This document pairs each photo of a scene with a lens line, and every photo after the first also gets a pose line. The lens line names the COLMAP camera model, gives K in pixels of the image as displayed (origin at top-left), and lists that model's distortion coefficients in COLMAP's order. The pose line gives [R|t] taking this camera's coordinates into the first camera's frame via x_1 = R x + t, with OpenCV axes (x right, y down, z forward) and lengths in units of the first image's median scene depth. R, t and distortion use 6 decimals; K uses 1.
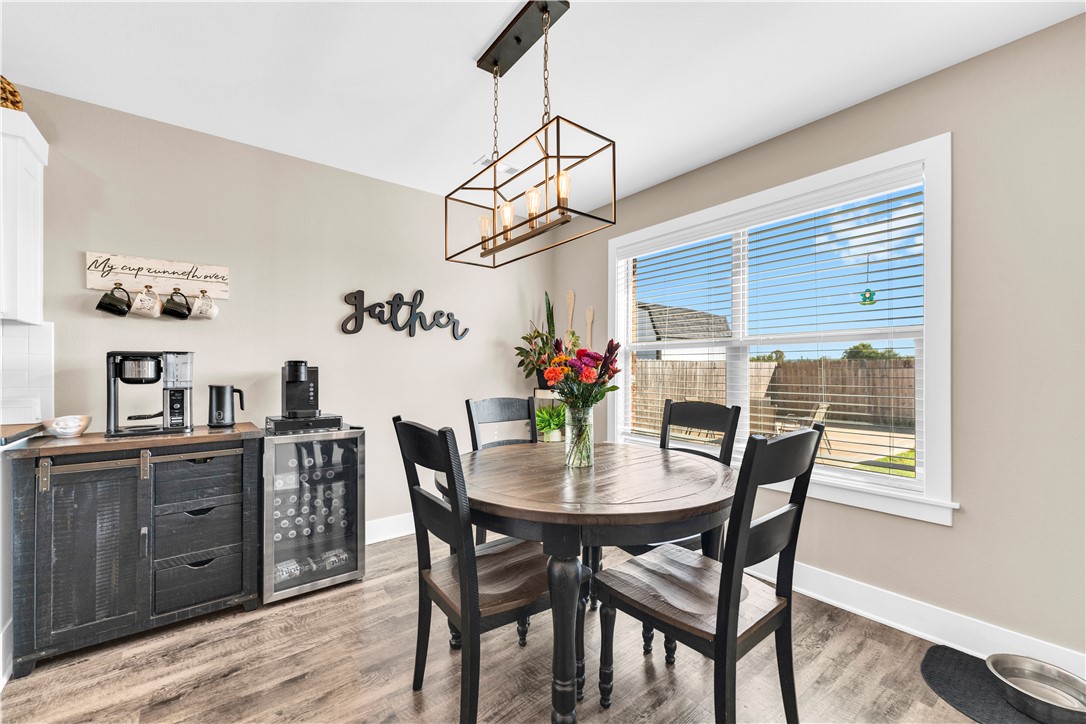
lens RADIAL K [[442.6, 0, 539.7], [0, 442.6, 364.2], [0, 0, 1]] dist [0.003484, 0.000098]
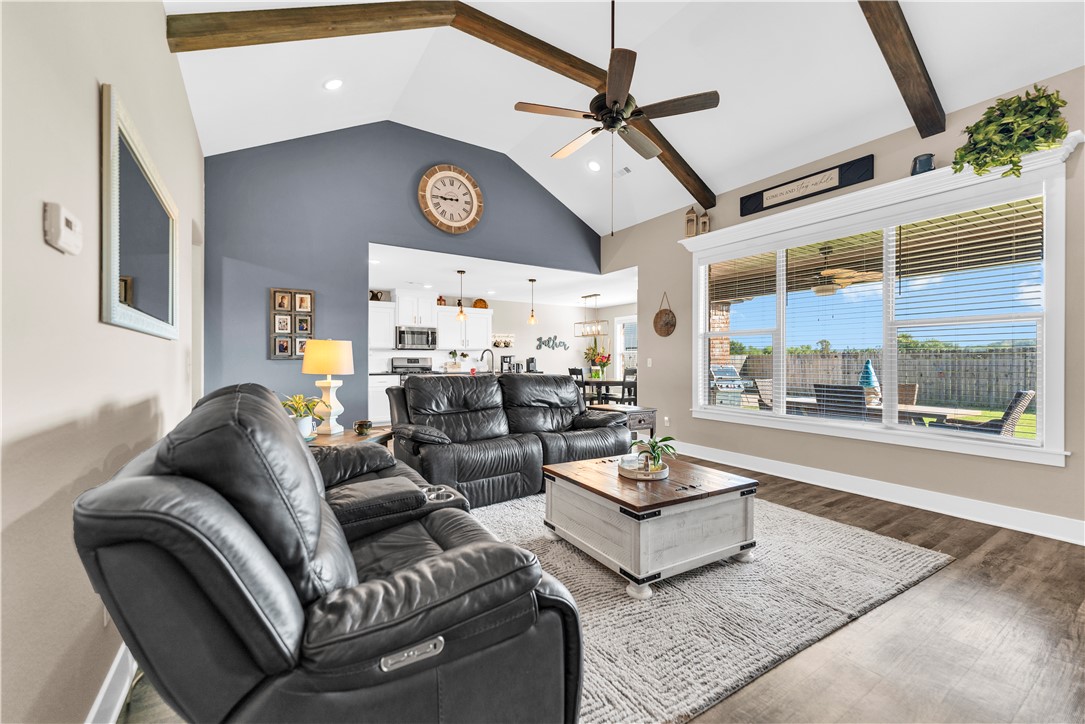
lens RADIAL K [[441.5, 0, 540.9], [0, 441.5, 358.7], [0, 0, 1]] dist [0.012444, 0.000002]
pose [[0.996367, -0.001153, -0.085156, -0.150327], [0.001834, 0.999967, 0.007918, -0.031966], [0.085144, -0.008045, 0.996336, -3.351297]]
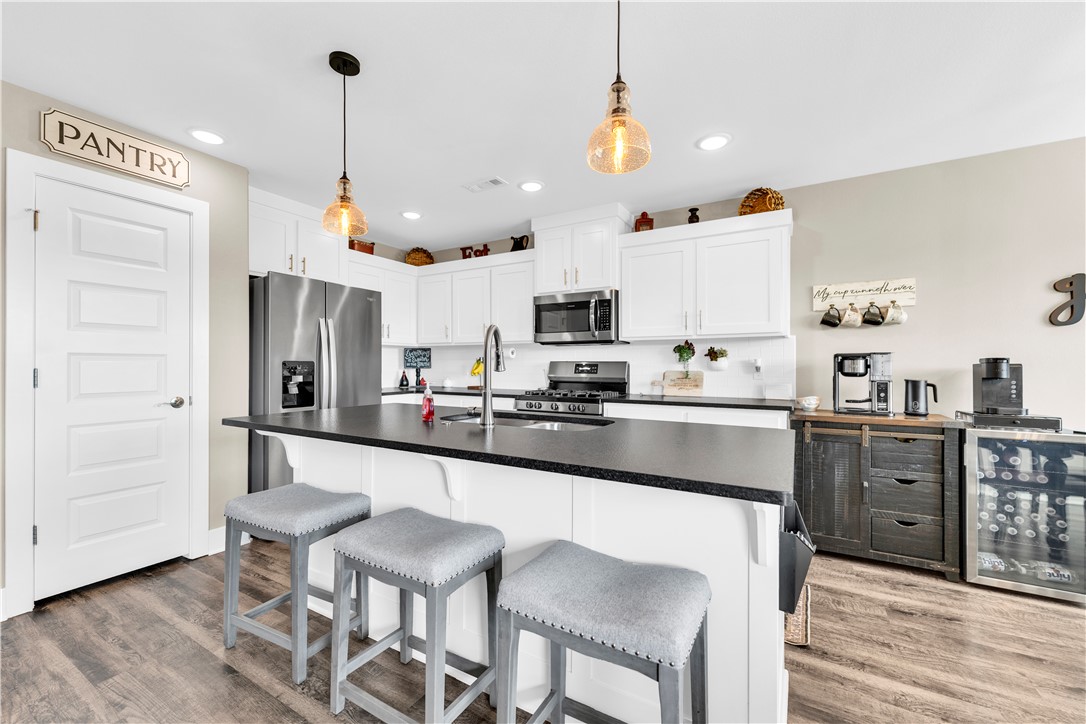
lens RADIAL K [[442.6, 0, 539.7], [0, 442.6, 364.2], [0, 0, 1]] dist [0.003484, 0.000098]
pose [[0.372351, -0.002969, -0.928087, 0.002670], [0.008502, 0.999964, 0.000212, -0.002569], [0.928053, -0.007970, 0.372363, -0.382481]]
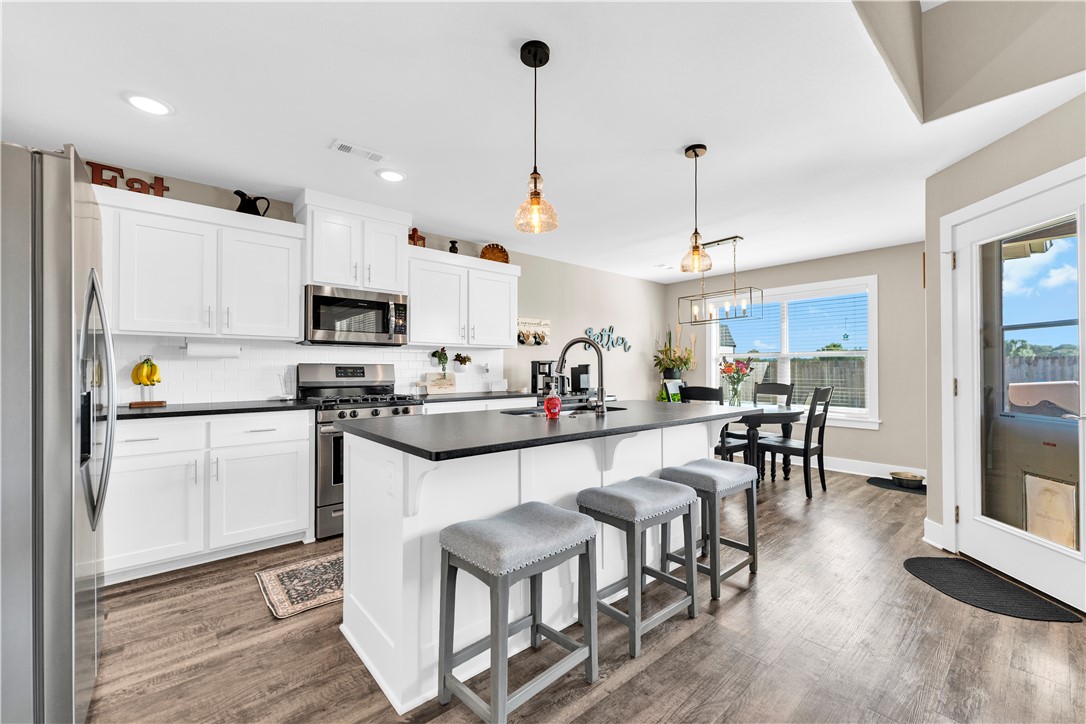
lens RADIAL K [[442.6, 0, 539.7], [0, 442.6, 364.2], [0, 0, 1]] dist [0.003484, 0.000098]
pose [[0.998762, -0.000539, 0.049743, -0.984210], [0.000472, 0.999999, 0.001371, -0.013045], [-0.049744, -0.001346, 0.998761, -1.247284]]
